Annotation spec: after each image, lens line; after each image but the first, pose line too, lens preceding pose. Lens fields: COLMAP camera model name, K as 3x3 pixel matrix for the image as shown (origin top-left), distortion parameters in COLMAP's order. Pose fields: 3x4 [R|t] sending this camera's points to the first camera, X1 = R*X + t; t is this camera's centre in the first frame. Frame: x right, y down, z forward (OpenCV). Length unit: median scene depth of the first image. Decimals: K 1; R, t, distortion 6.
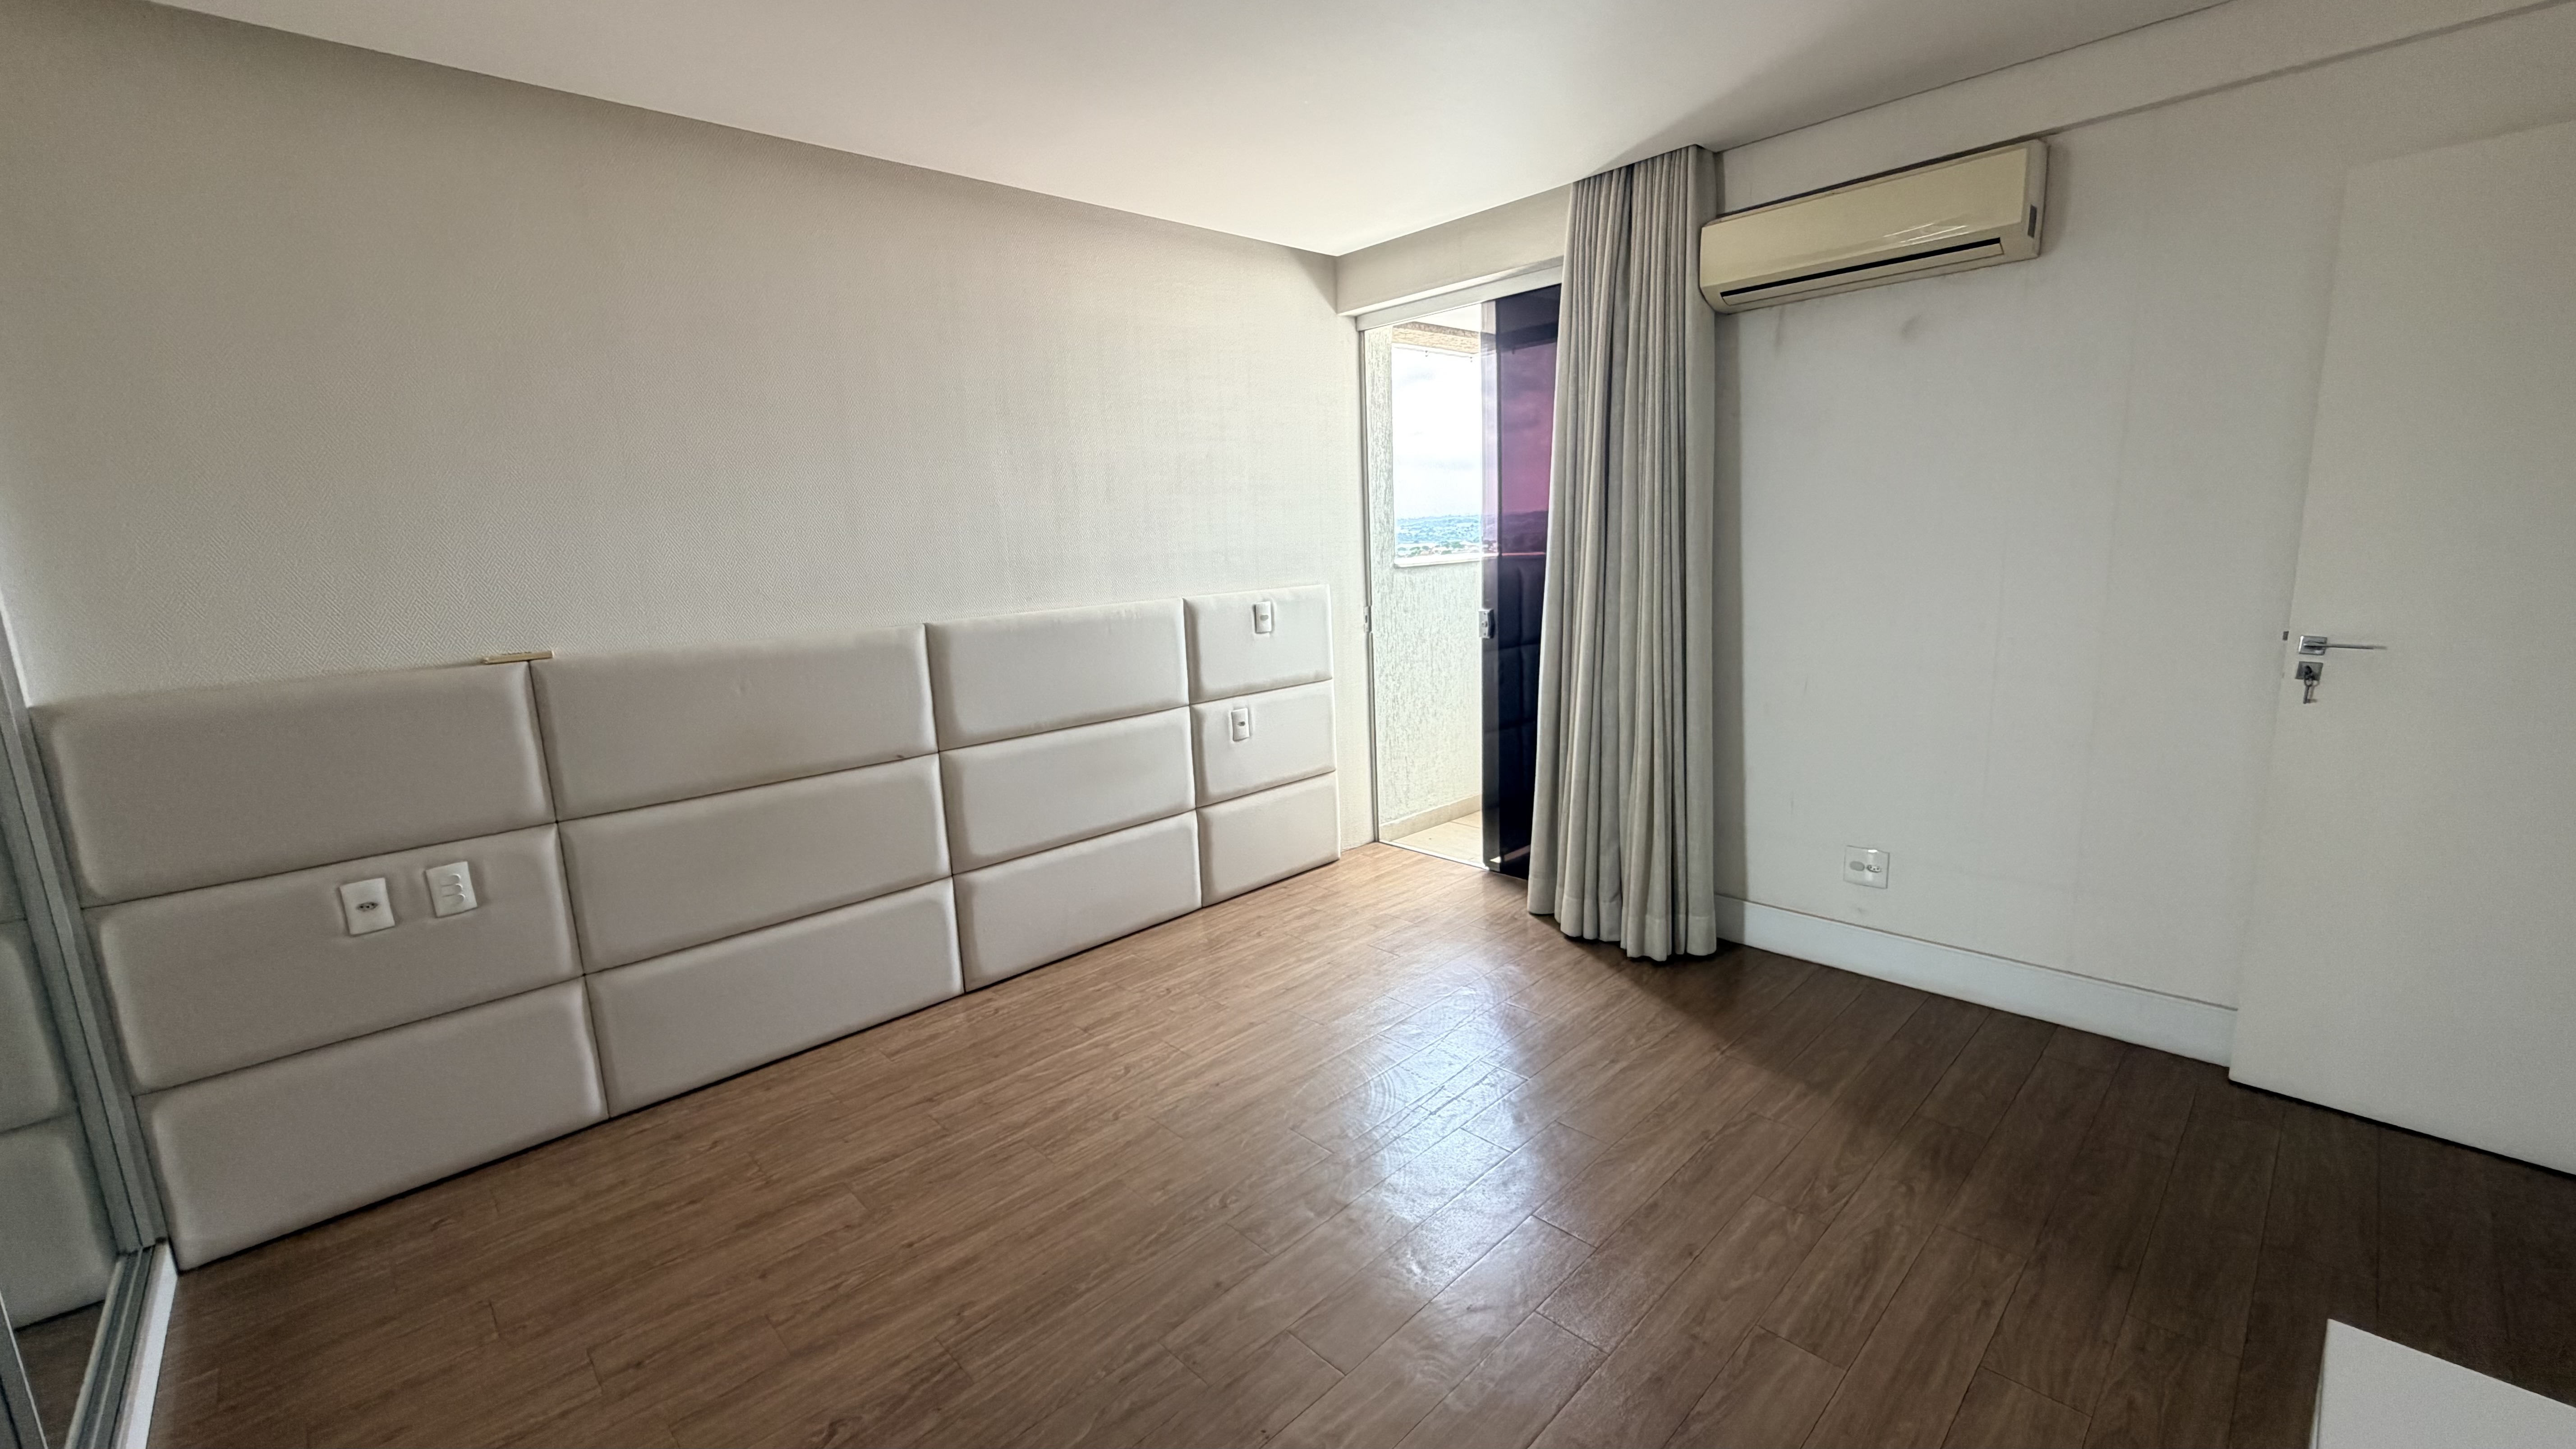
lens RADIAL K [[1023.2, 0, 1281.1], [0, 1023.2, 720.7], [0, 0, 1]] dist [-0.001895, -0.000303]
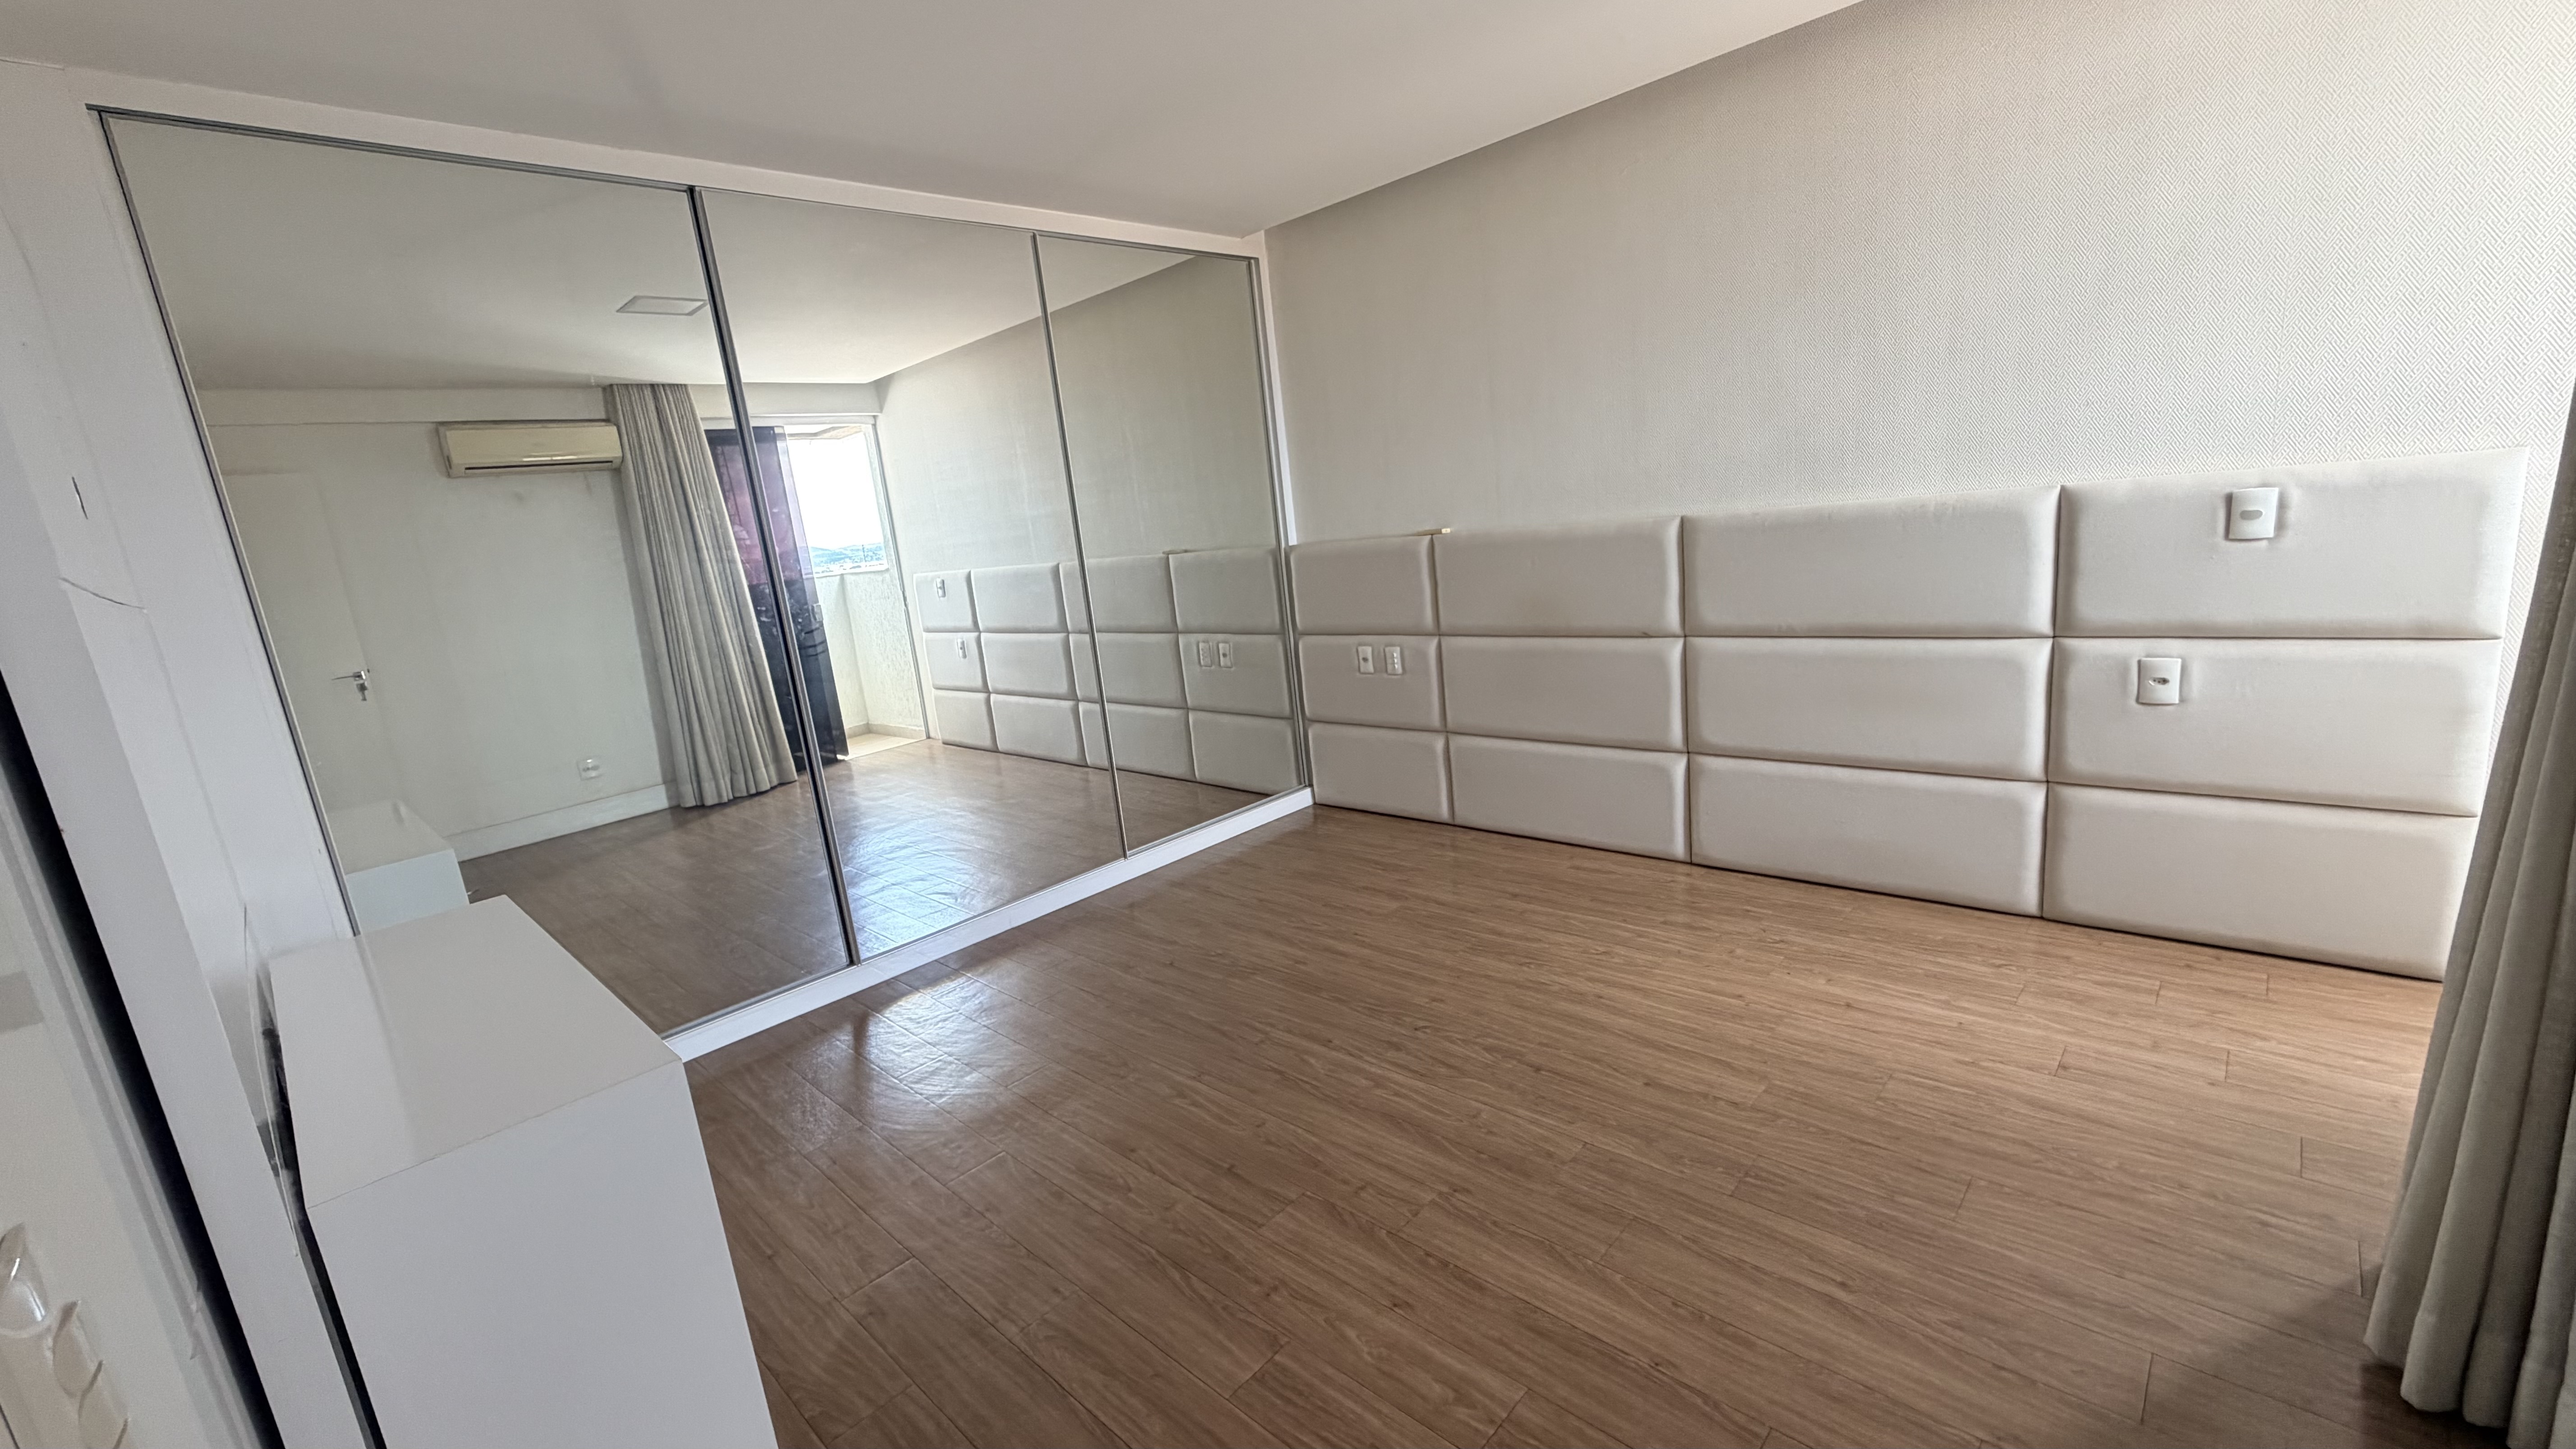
lens RADIAL K [[1023.2, 0, 1281.1], [0, 1023.2, 720.7], [0, 0, 1]] dist [-0.001895, -0.000303]
pose [[0.054139, 0.237364, -0.969911, 0.740953], [-0.074043, 0.969616, 0.233158, -0.107604], [0.995784, 0.059192, 0.070070, 0.531273]]
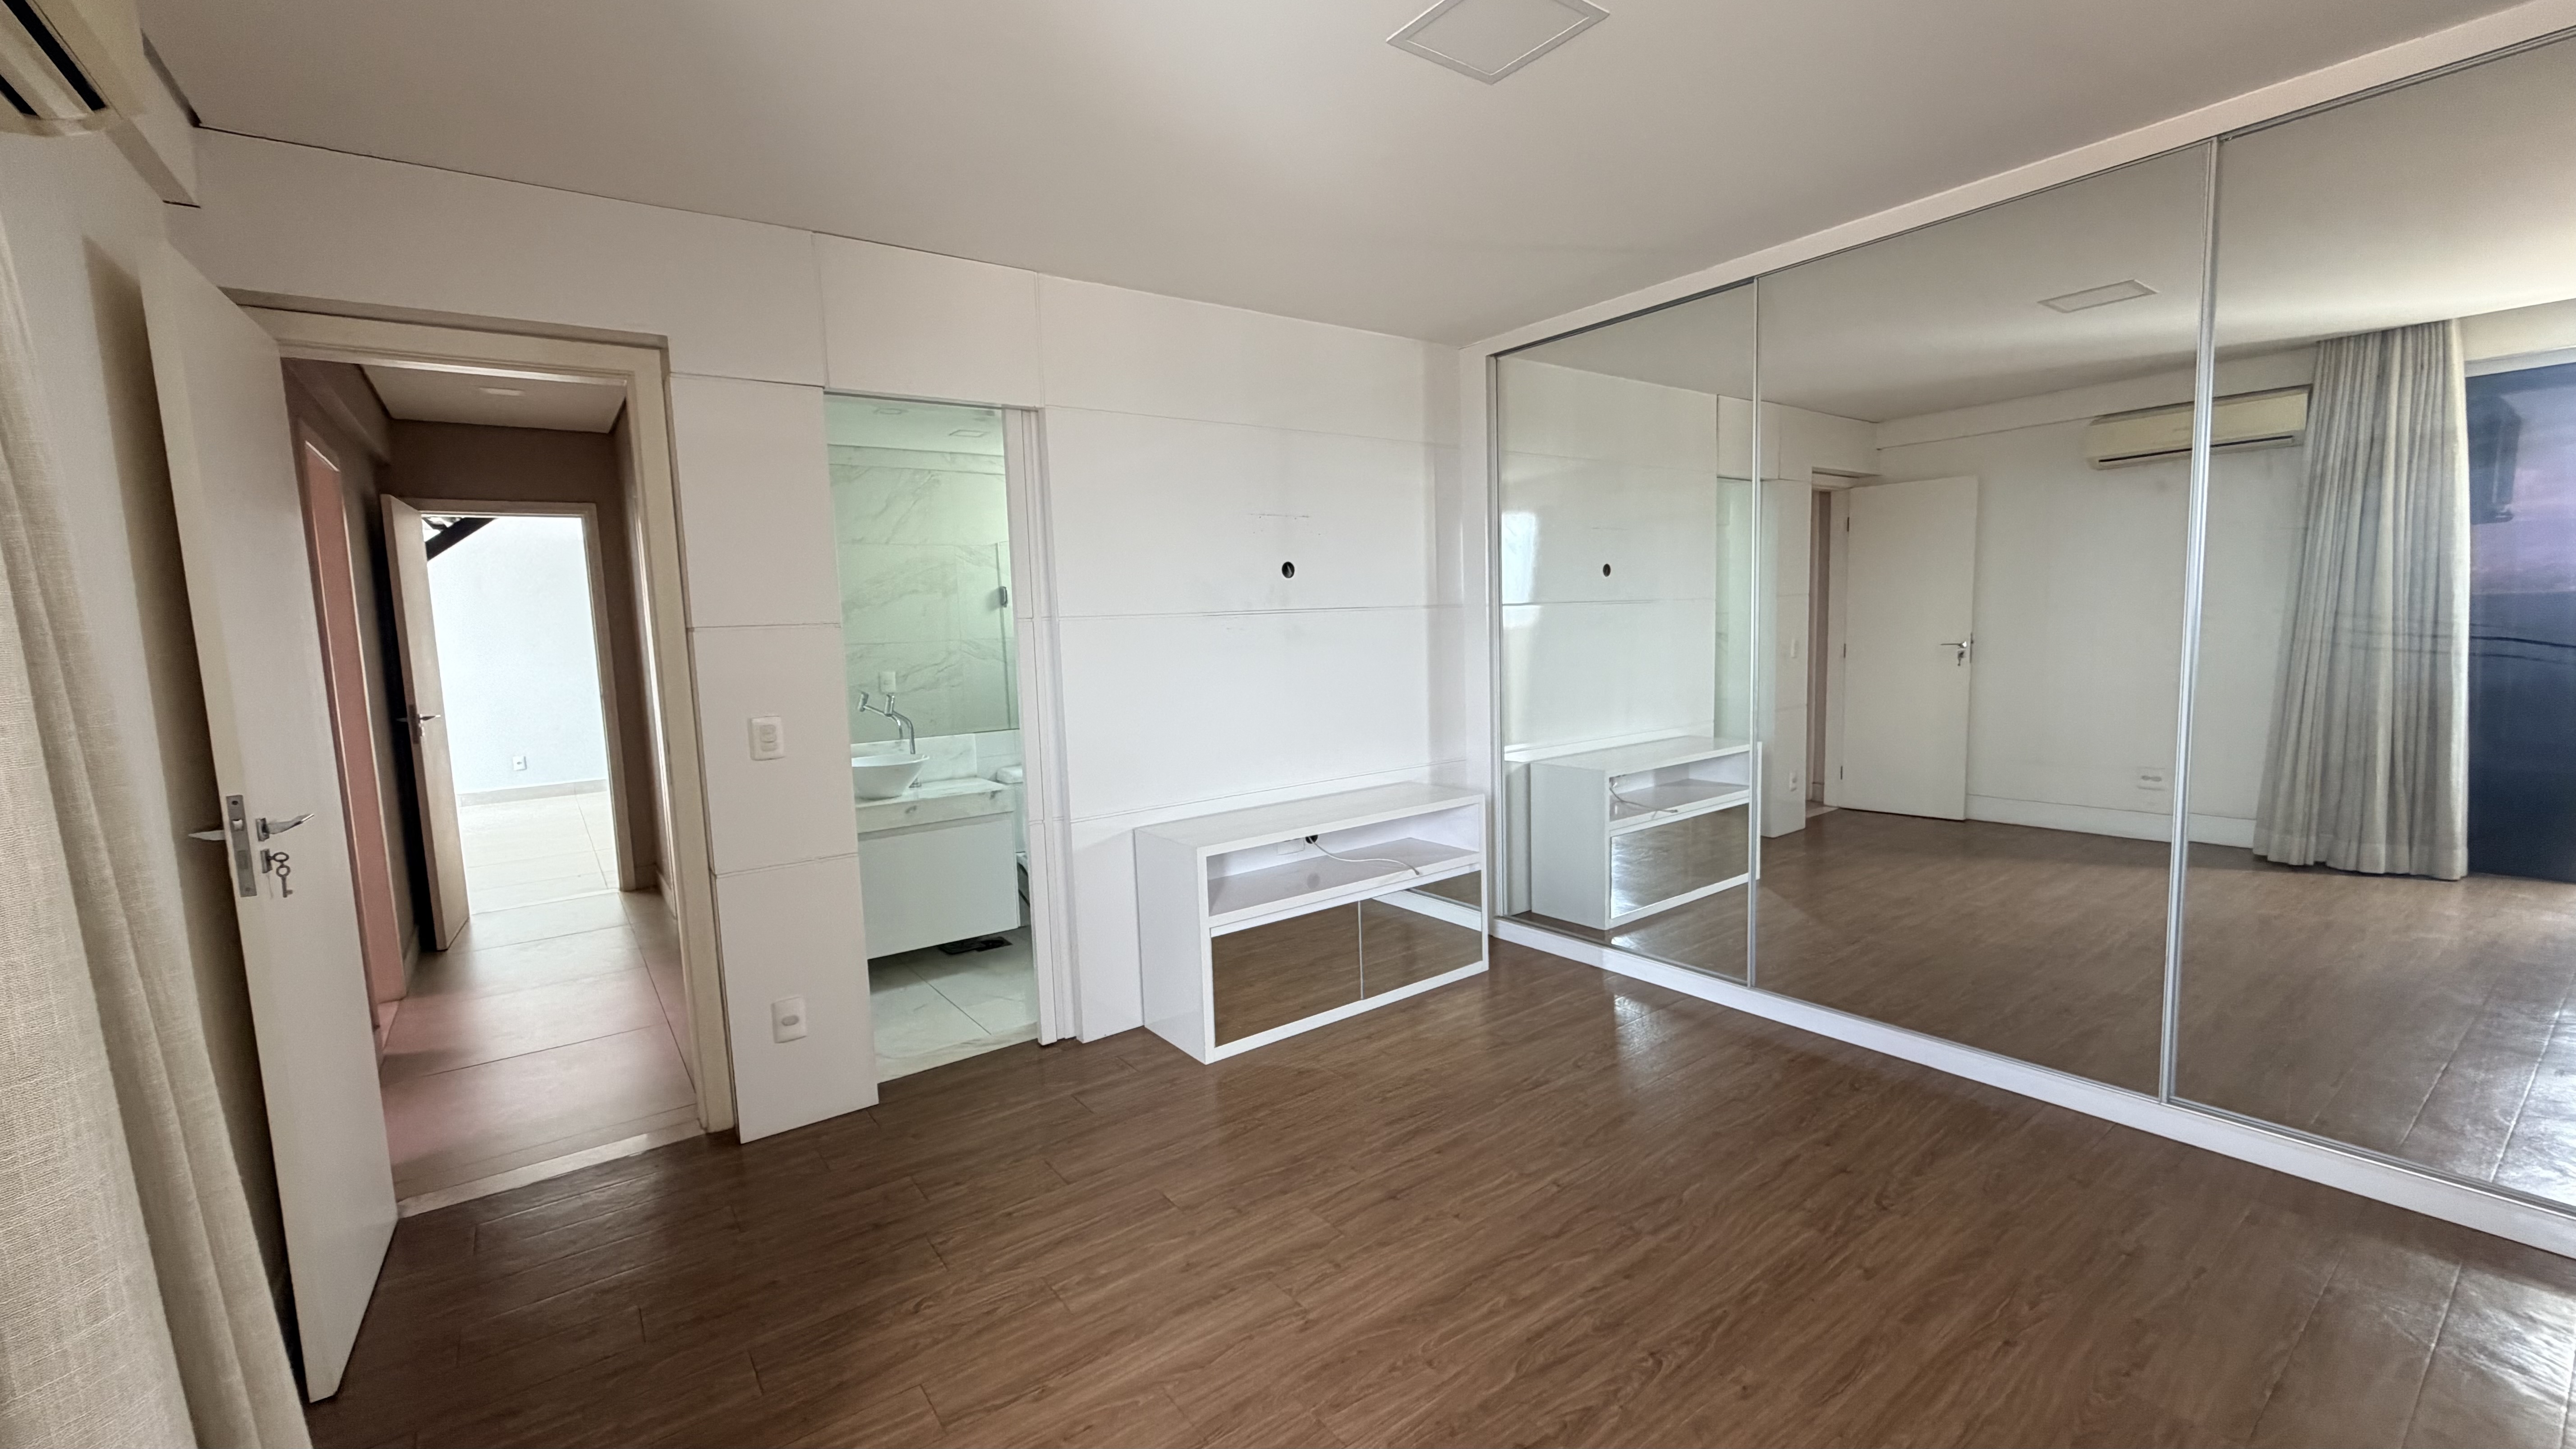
lens RADIAL K [[1023.2, 0, 1281.1], [0, 1023.2, 720.7], [0, 0, 1]] dist [-0.001895, -0.000303]
pose [[-0.989568, 0.067767, 0.127130, 0.079270], [0.100865, 0.955984, 0.275536, -0.219875], [-0.102862, 0.285485, -0.952847, 1.230862]]
